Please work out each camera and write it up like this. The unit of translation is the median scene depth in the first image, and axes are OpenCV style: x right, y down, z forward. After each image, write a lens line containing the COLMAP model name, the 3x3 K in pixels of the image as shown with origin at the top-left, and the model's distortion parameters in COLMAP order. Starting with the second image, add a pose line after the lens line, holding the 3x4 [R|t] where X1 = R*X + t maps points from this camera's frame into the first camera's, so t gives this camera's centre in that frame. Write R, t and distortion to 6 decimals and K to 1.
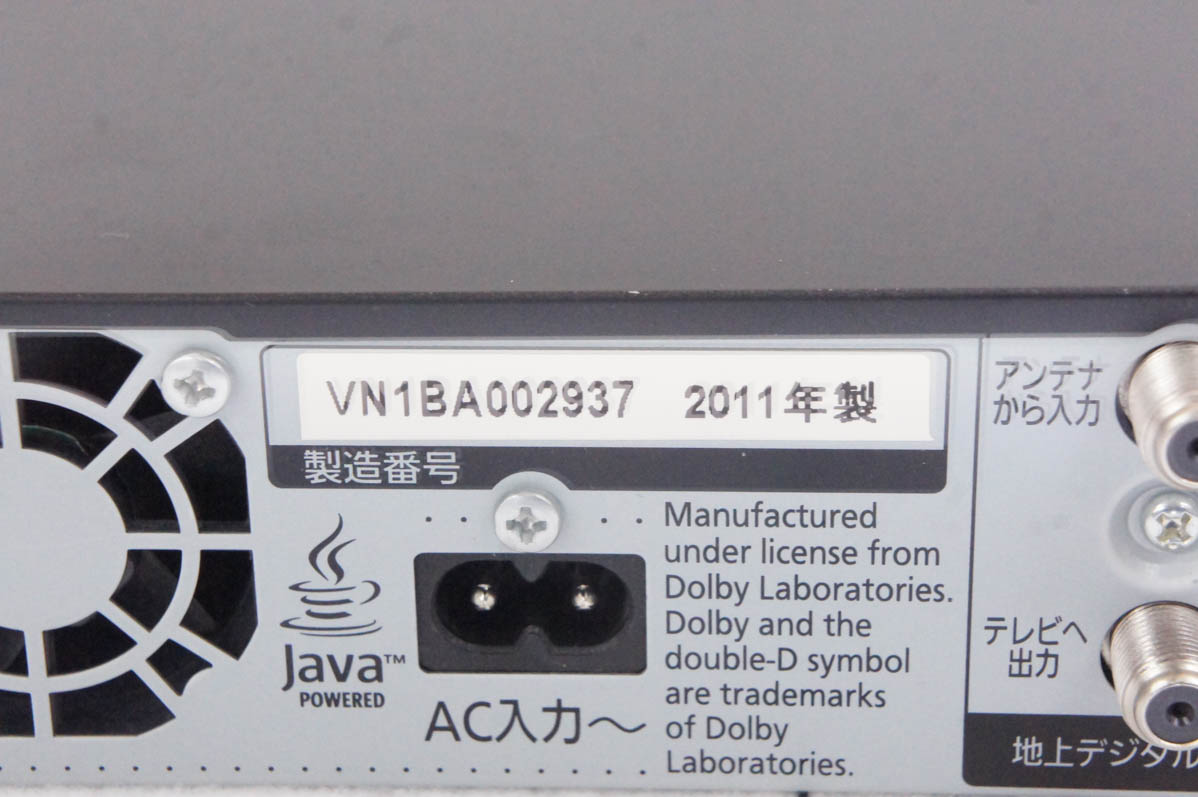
lens RADIAL K [[2852.9, 0, 597.5], [0, 2852.9, 397.1], [0, 0, 1]] dist [0.291747, 0.000000]
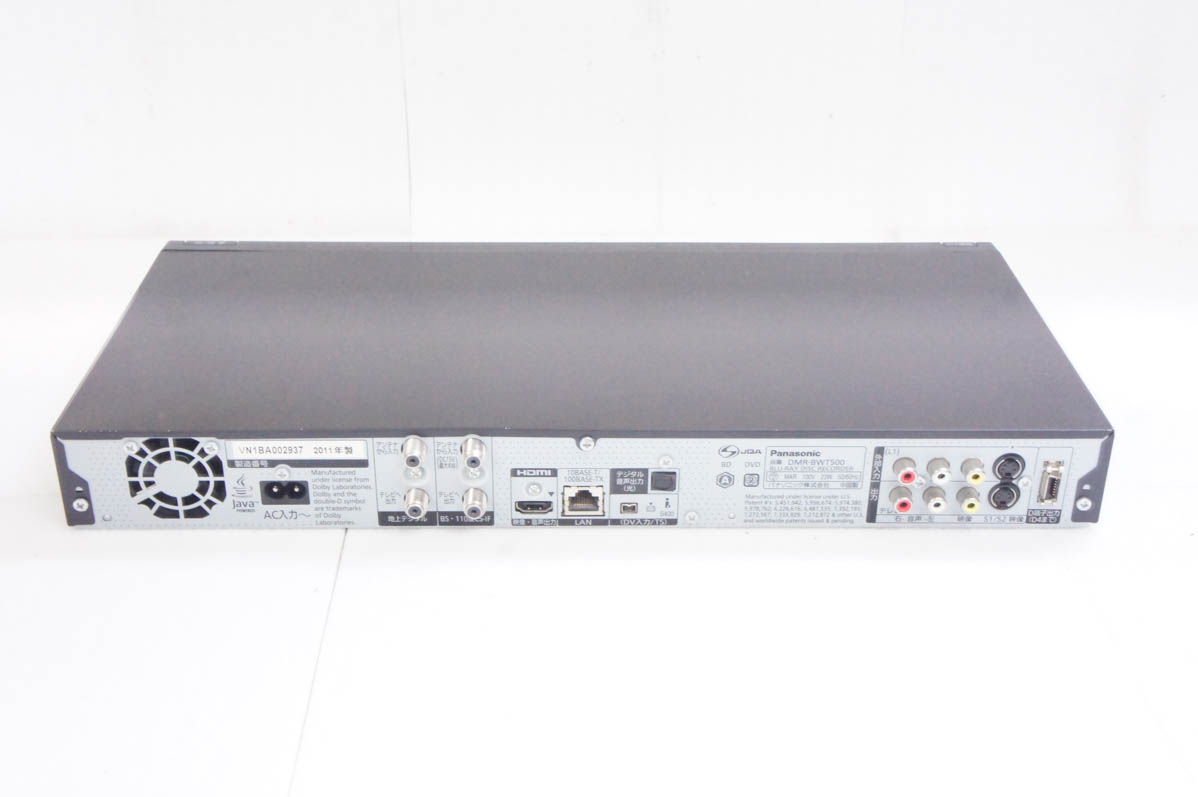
lens RADIAL K [[1418.3, 0, 603.6], [0, 1418.3, 402.5], [0, 0, 1]] dist [0.167025, 0.000000]
pose [[0.998021, -0.004541, 0.062720, 0.367793], [0.001424, 0.998765, 0.049656, -0.198392], [-0.062868, -0.049468, 0.996795, -1.456970]]
